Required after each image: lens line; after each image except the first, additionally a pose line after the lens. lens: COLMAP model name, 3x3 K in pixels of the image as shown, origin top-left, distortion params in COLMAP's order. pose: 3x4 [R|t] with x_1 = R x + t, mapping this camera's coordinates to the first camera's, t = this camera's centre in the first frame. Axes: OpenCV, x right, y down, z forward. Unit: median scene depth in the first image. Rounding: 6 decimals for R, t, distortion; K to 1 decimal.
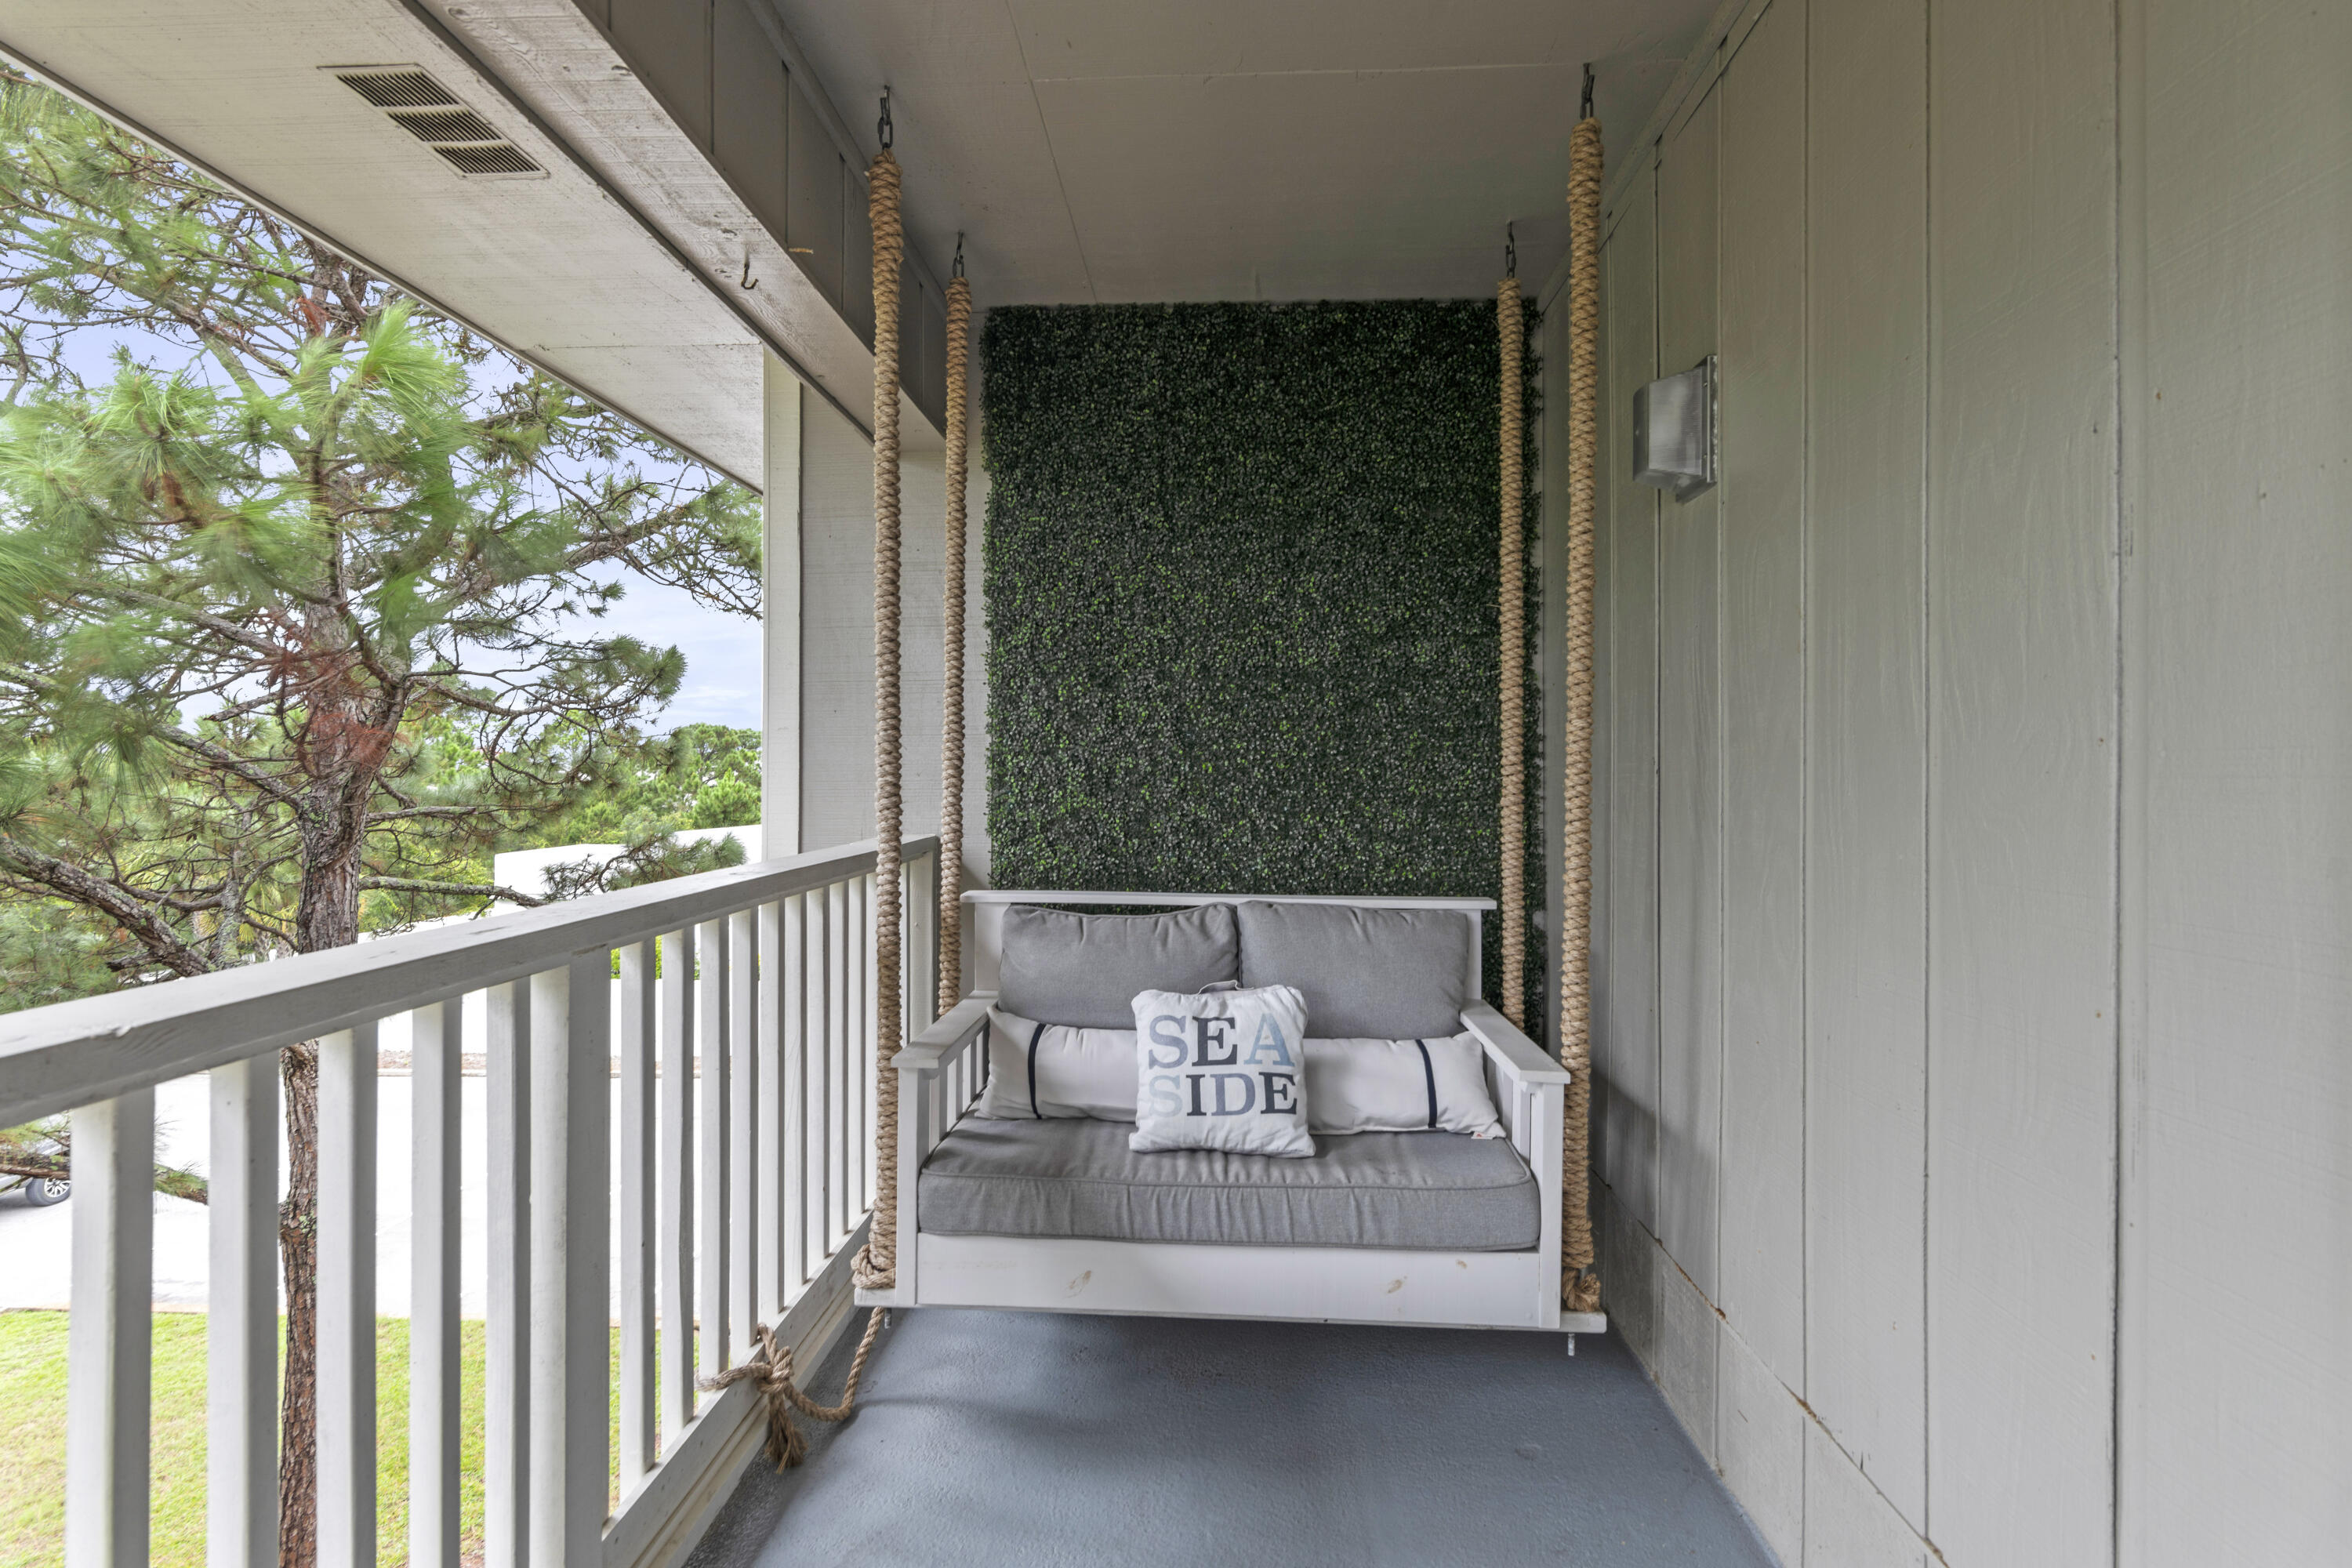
lens RADIAL K [[1152.6, 0, 1160.2], [0, 1152.6, 775.1], [0, 0, 1]] dist [0.000703, 0.000328]
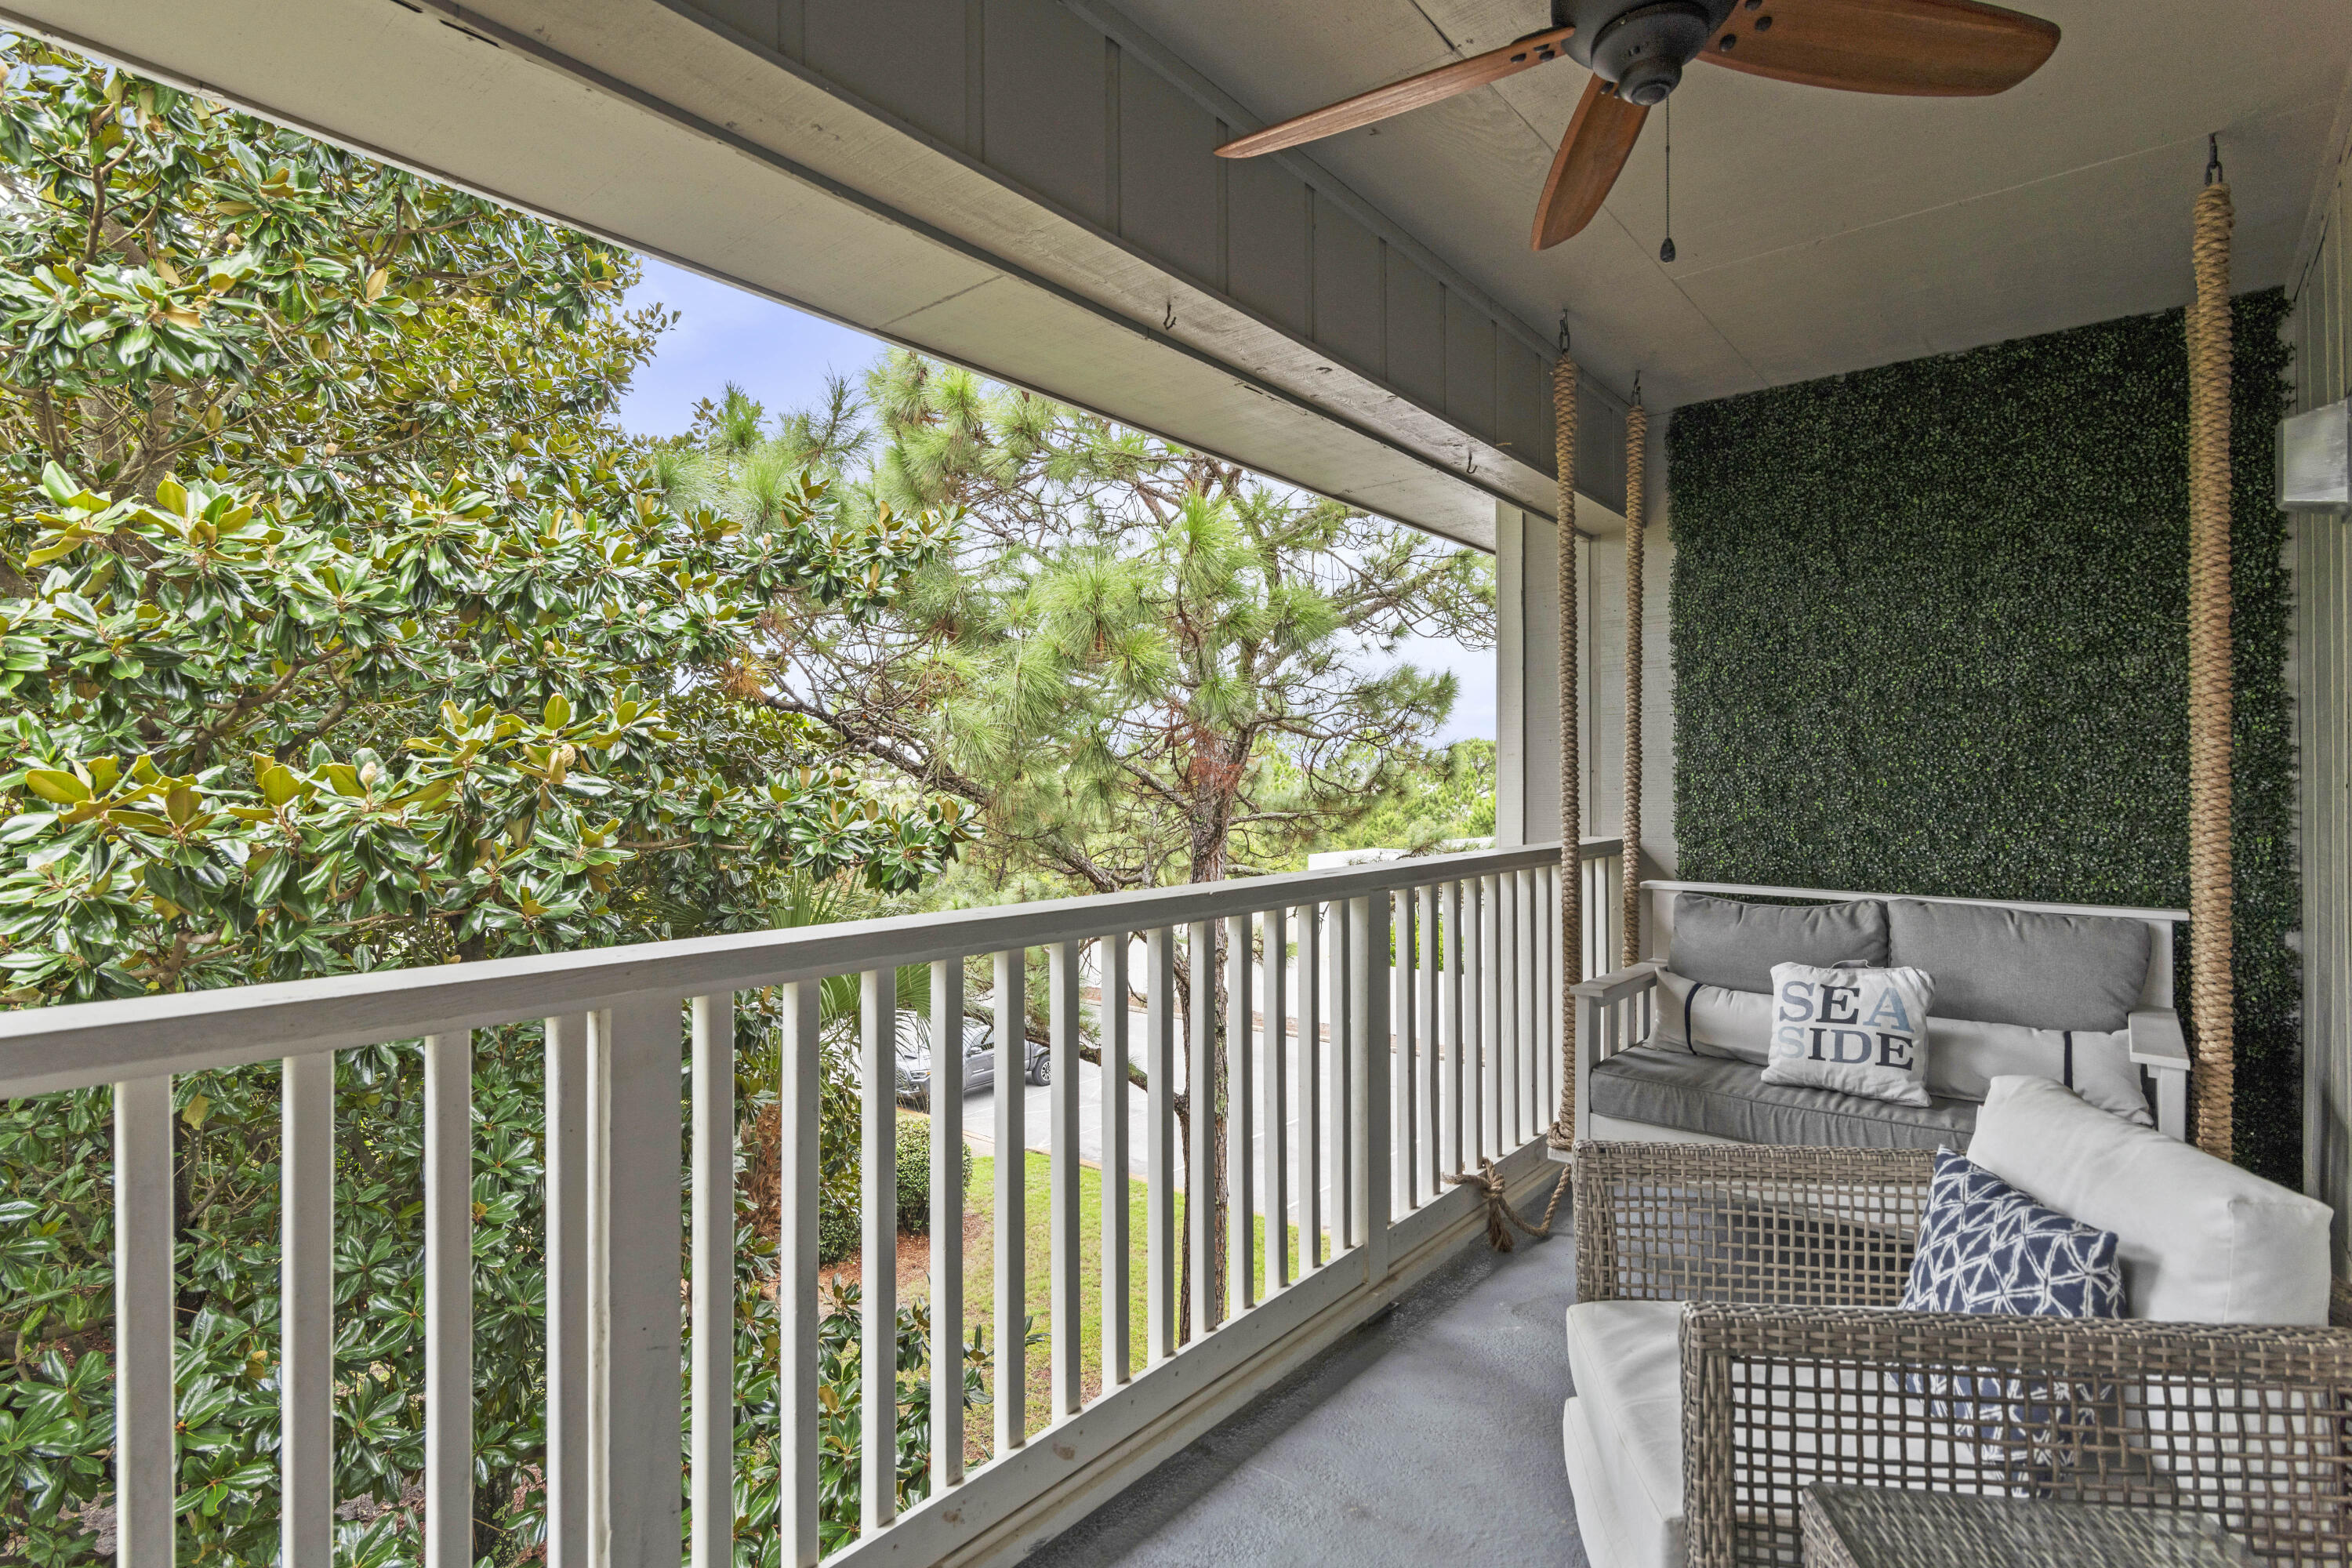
lens RADIAL K [[1152.6, 0, 1176.4], [0, 1152.6, 776.2], [0, 0, 1]] dist [0.000703, 0.000328]
pose [[0.804661, -0.007637, -0.593685, 0.172776], [0.003010, 0.999957, -0.008784, -0.004940], [0.593727, 0.005281, 0.804650, -0.342496]]
